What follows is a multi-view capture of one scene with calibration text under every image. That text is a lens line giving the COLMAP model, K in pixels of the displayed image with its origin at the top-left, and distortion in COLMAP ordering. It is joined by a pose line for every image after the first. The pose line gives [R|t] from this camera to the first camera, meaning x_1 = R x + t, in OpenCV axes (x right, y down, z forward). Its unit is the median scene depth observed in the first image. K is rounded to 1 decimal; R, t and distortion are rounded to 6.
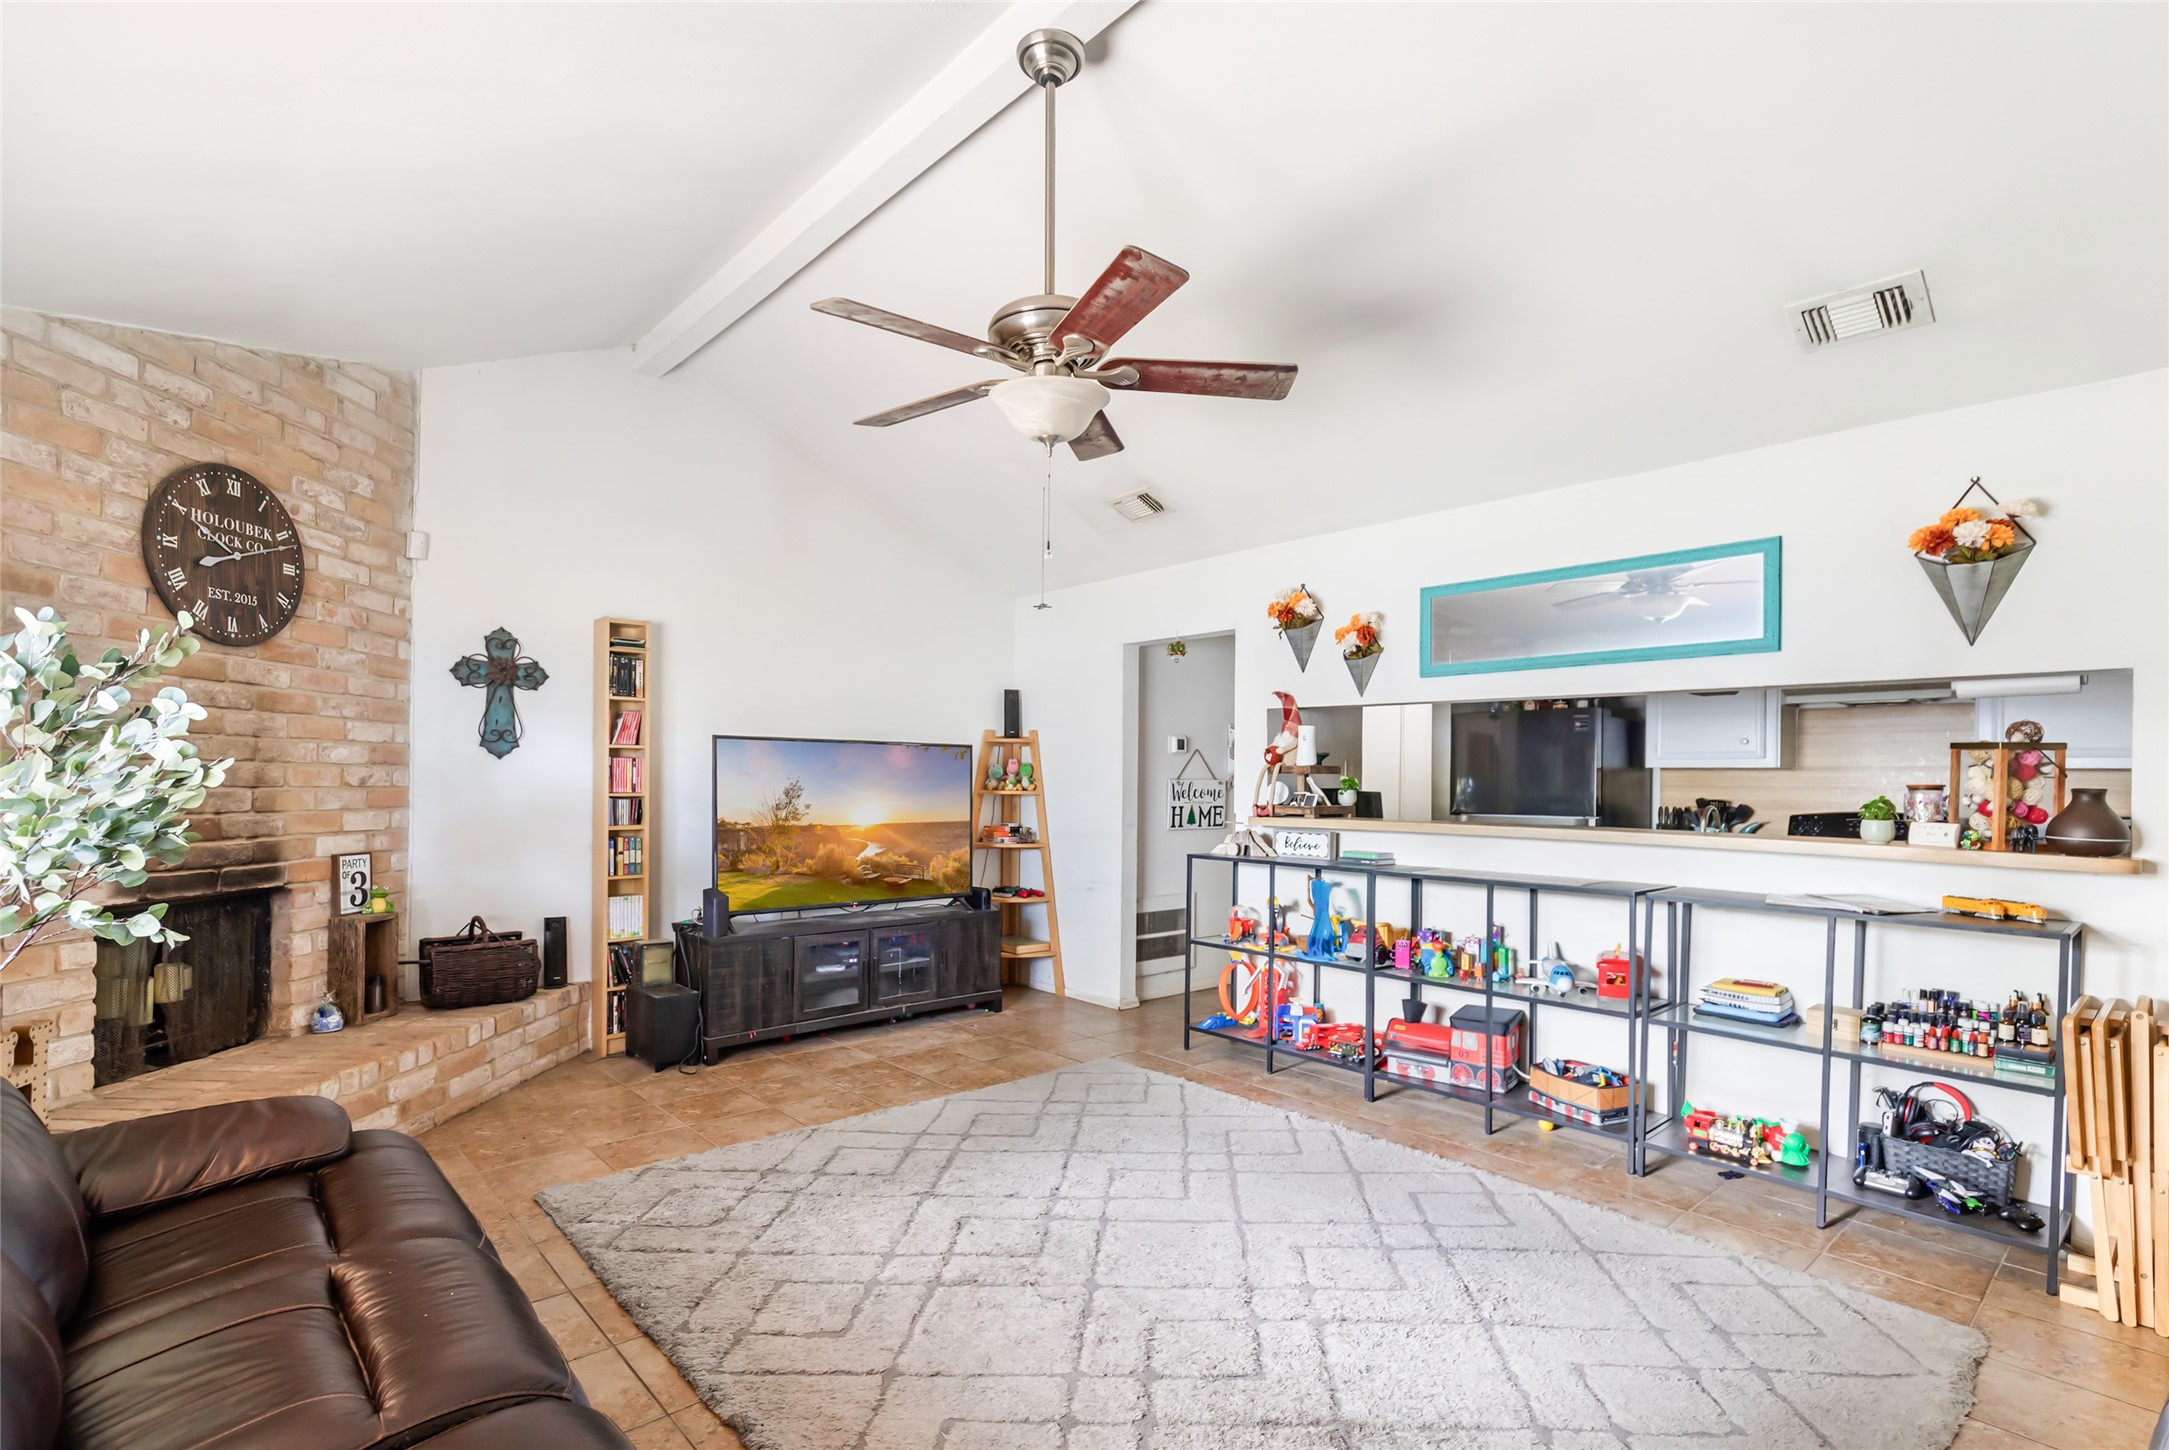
lens RADIAL K [[1038.7, 0, 1029.8], [0, 1038.7, 780.7], [0, 0, 1]] dist [0.002993, -0.000392]
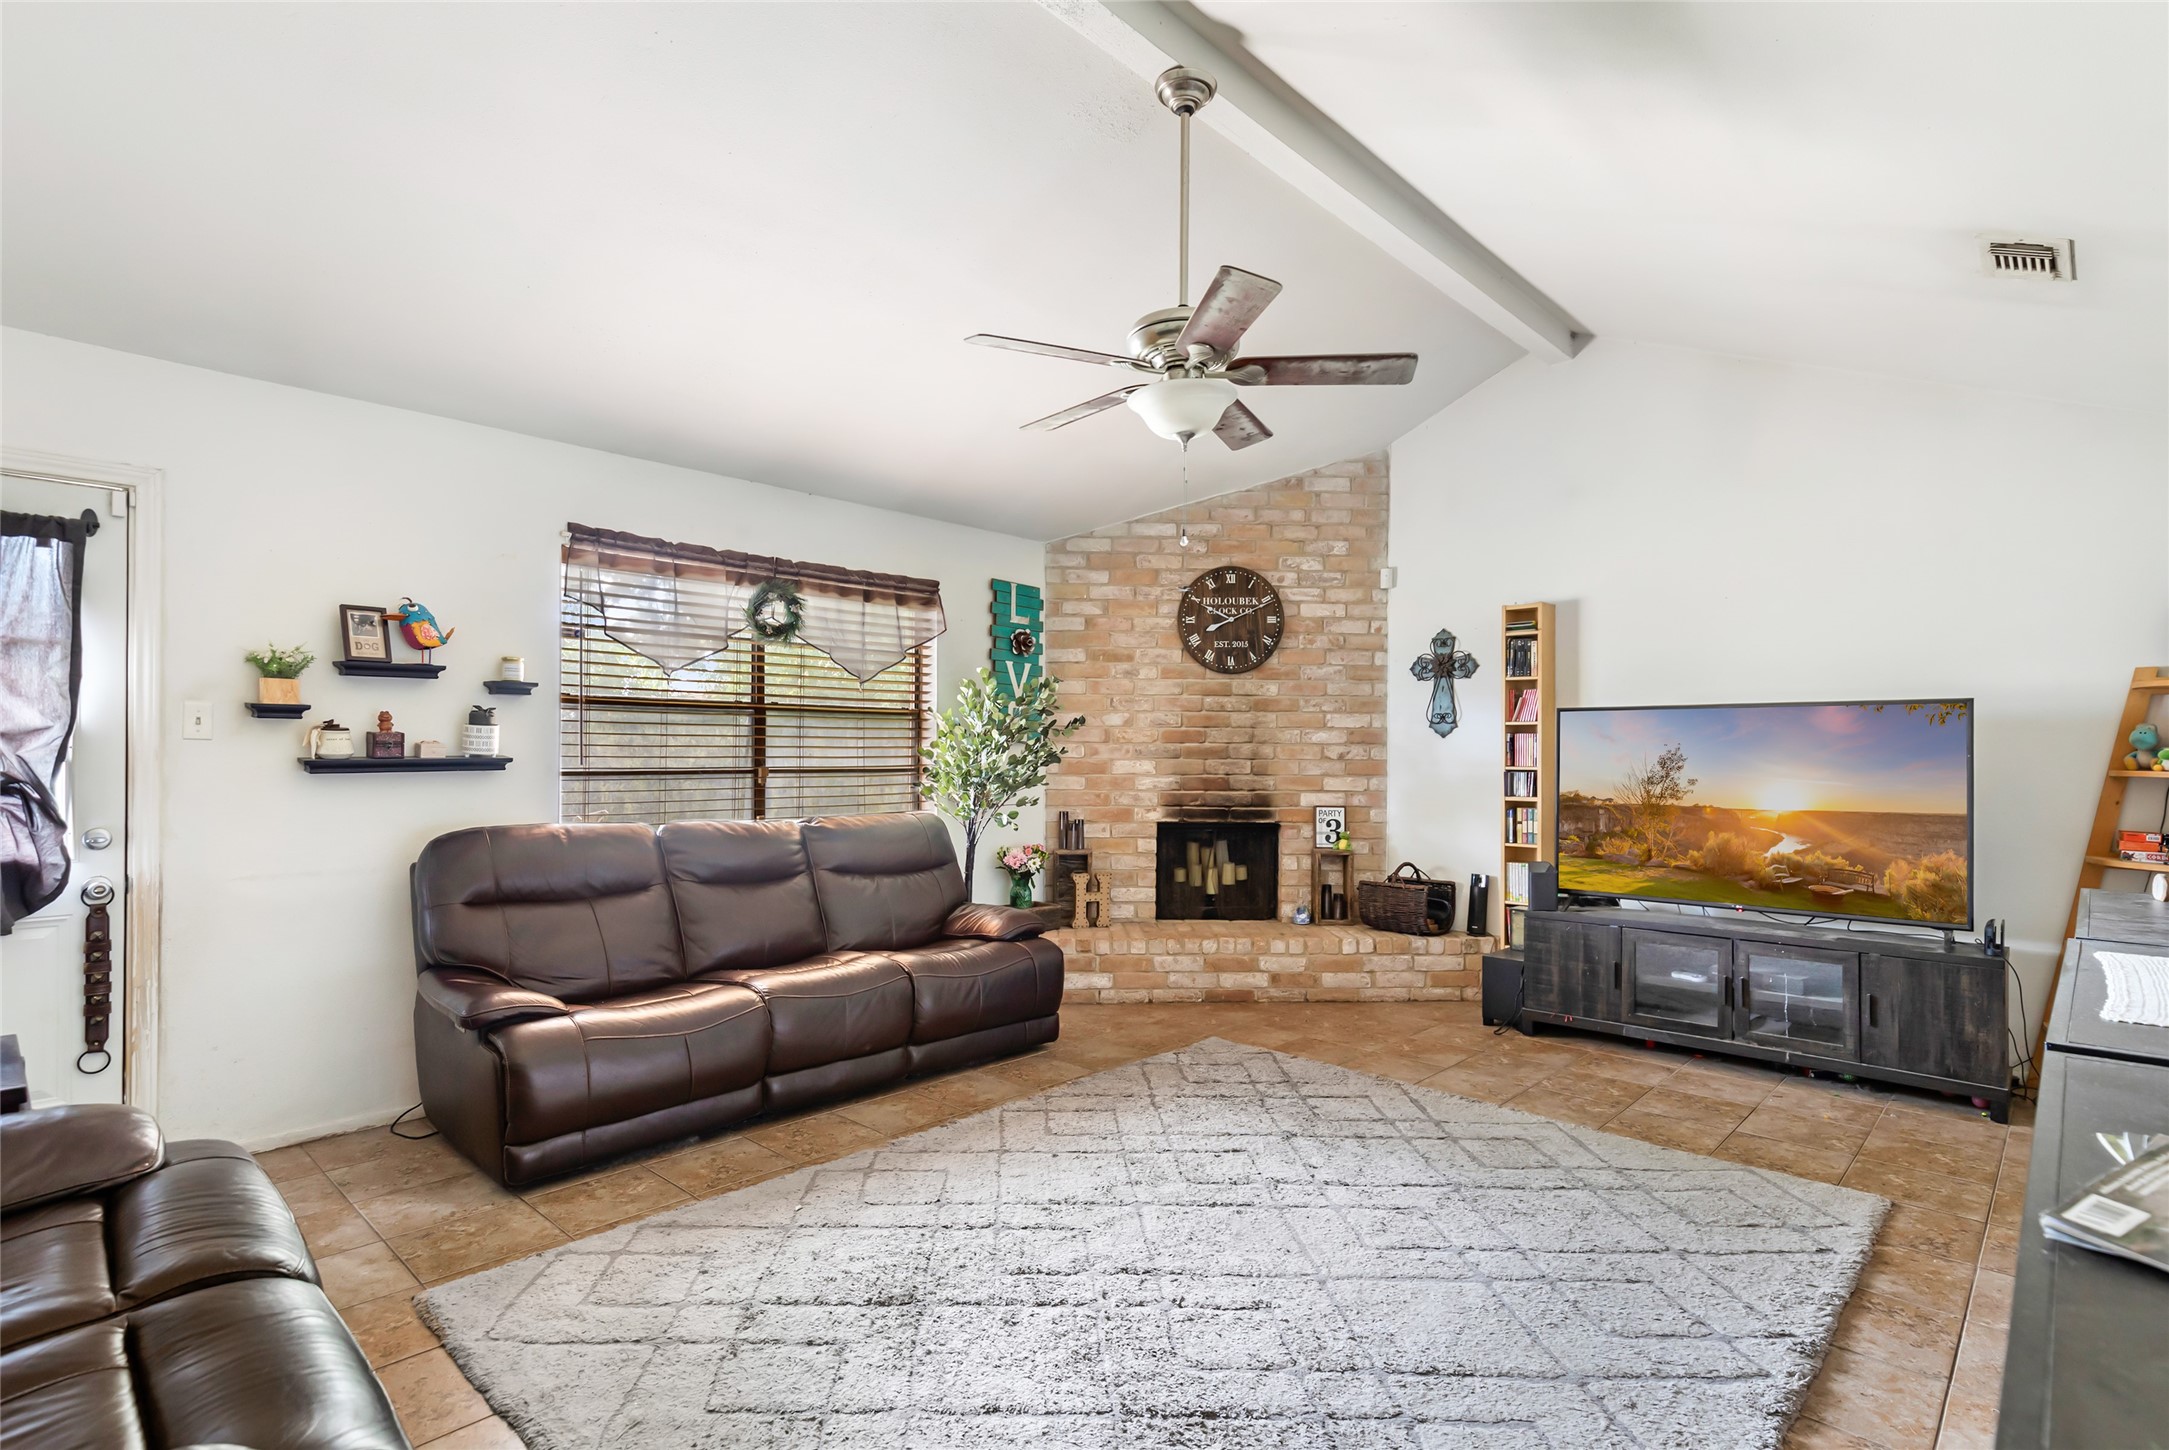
lens RADIAL K [[1038.7, 0, 1095.4], [0, 1038.7, 753.0], [0, 0, 1]] dist [0.002993, -0.000392]
pose [[0.098629, -0.006048, -0.995106, 0.751034], [-0.002953, 0.999975, -0.006370, 0.006834], [0.995120, 0.003566, 0.098609, 0.543399]]
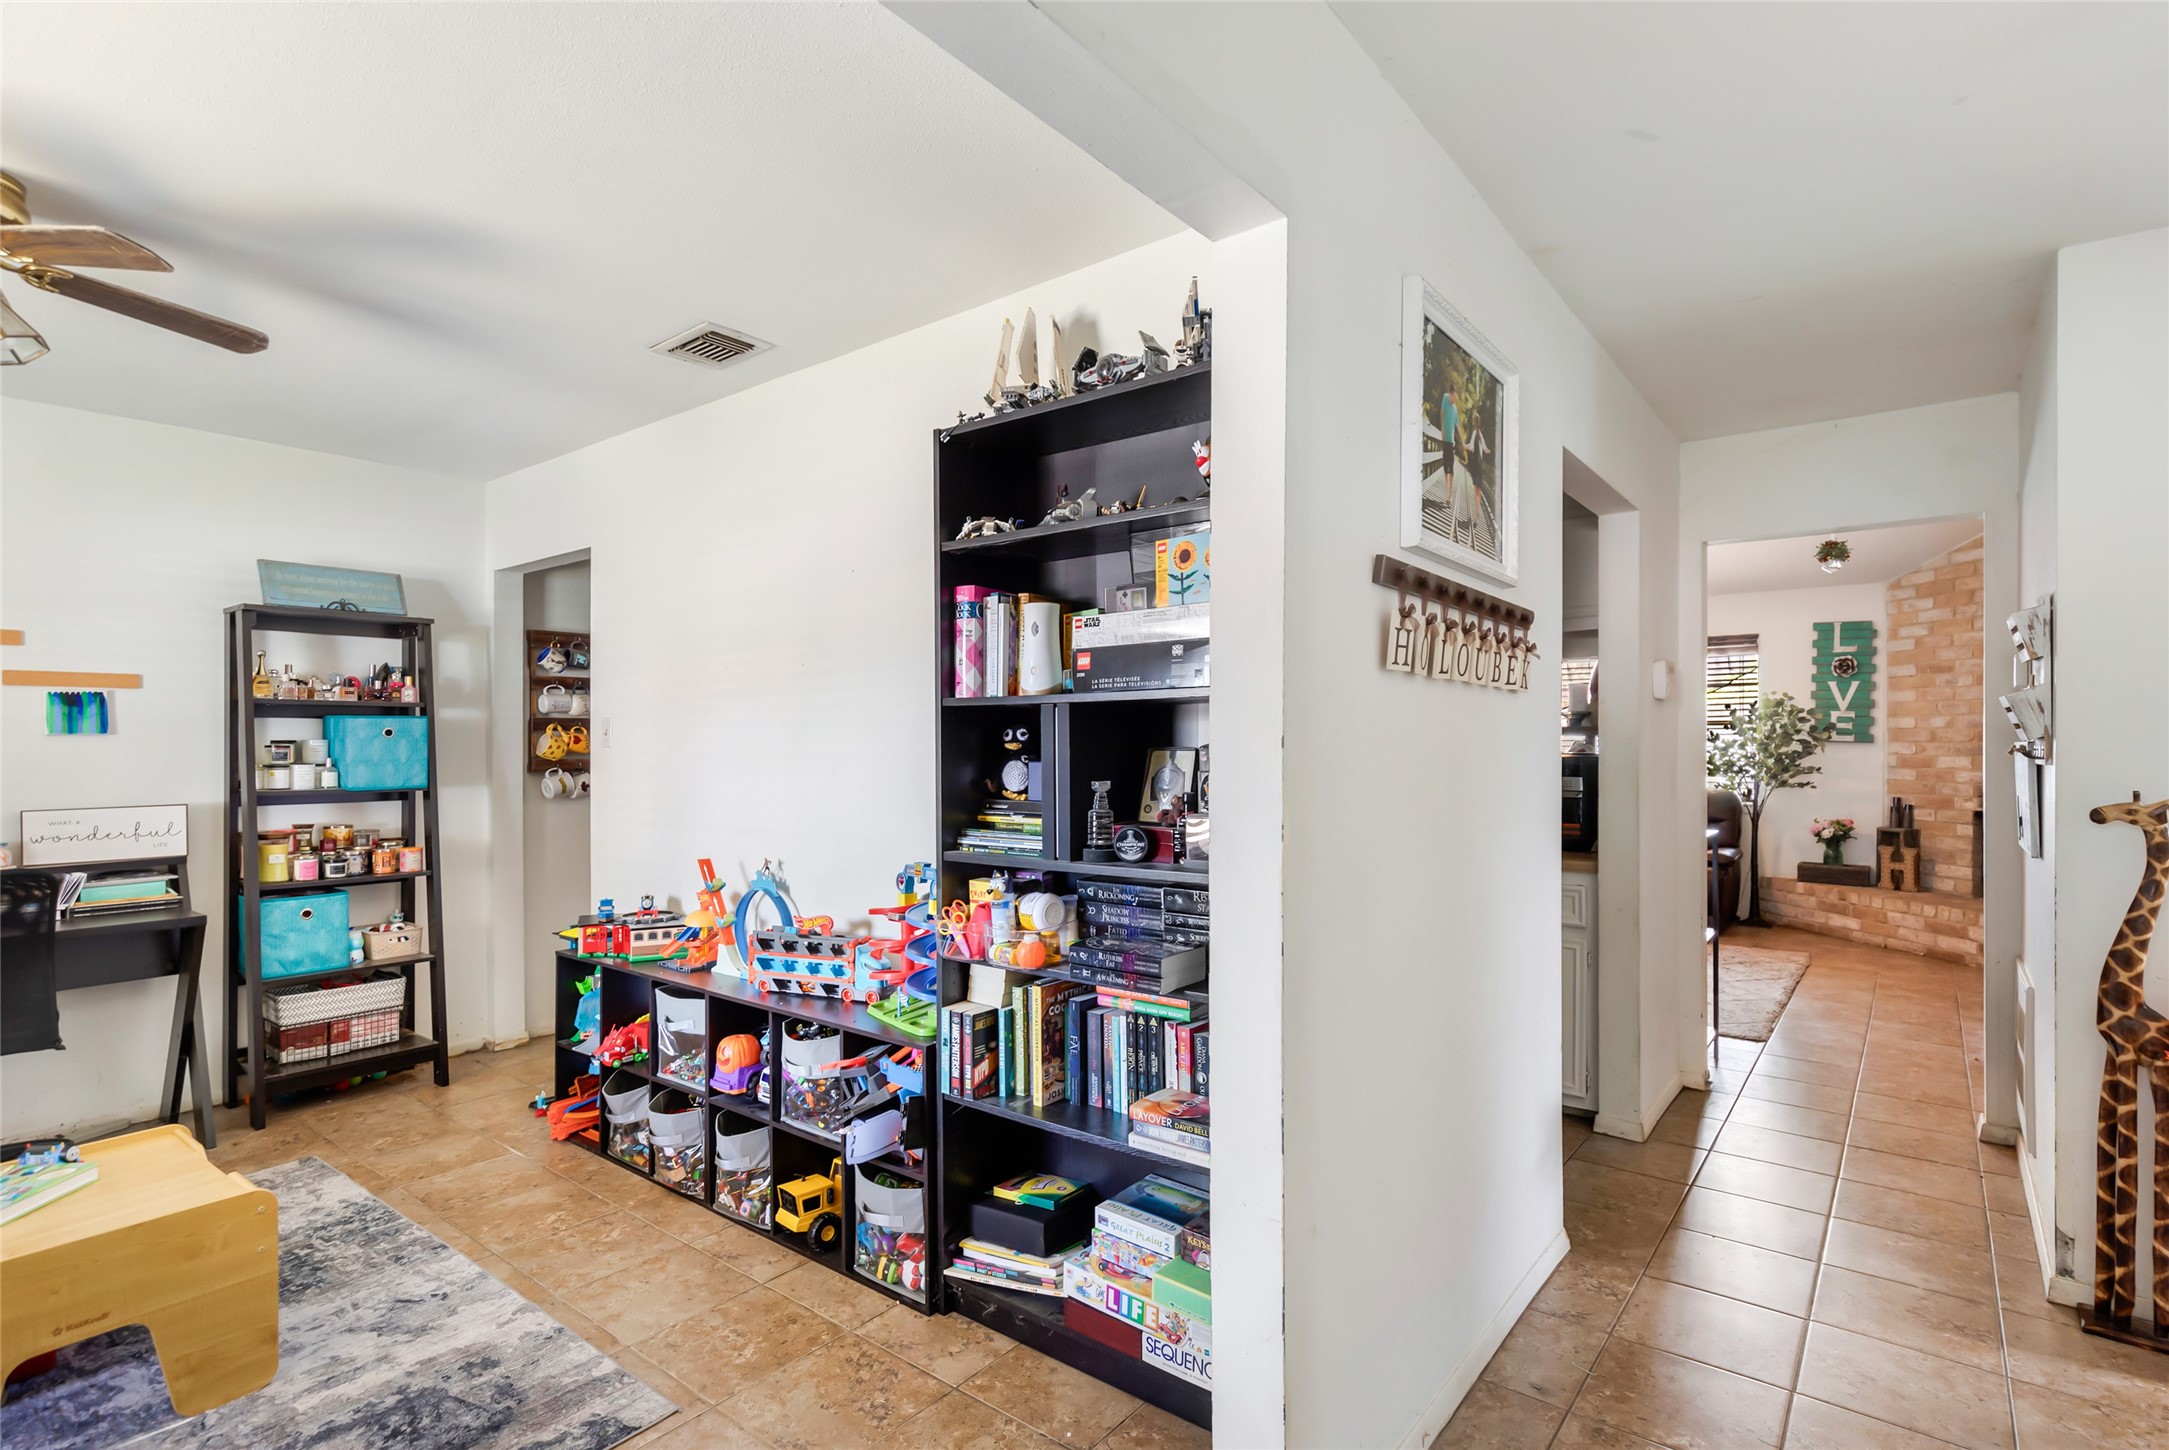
lens RADIAL K [[1038.7, 0, 1088.5], [0, 1038.7, 746.7], [0, 0, 1]] dist [0.002993, -0.000392]
pose [[-0.979647, -0.002603, -0.200711, 1.036394], [-0.003307, 0.999990, 0.003169, -0.009390], [0.200700, 0.003768, -0.979645, 2.125887]]
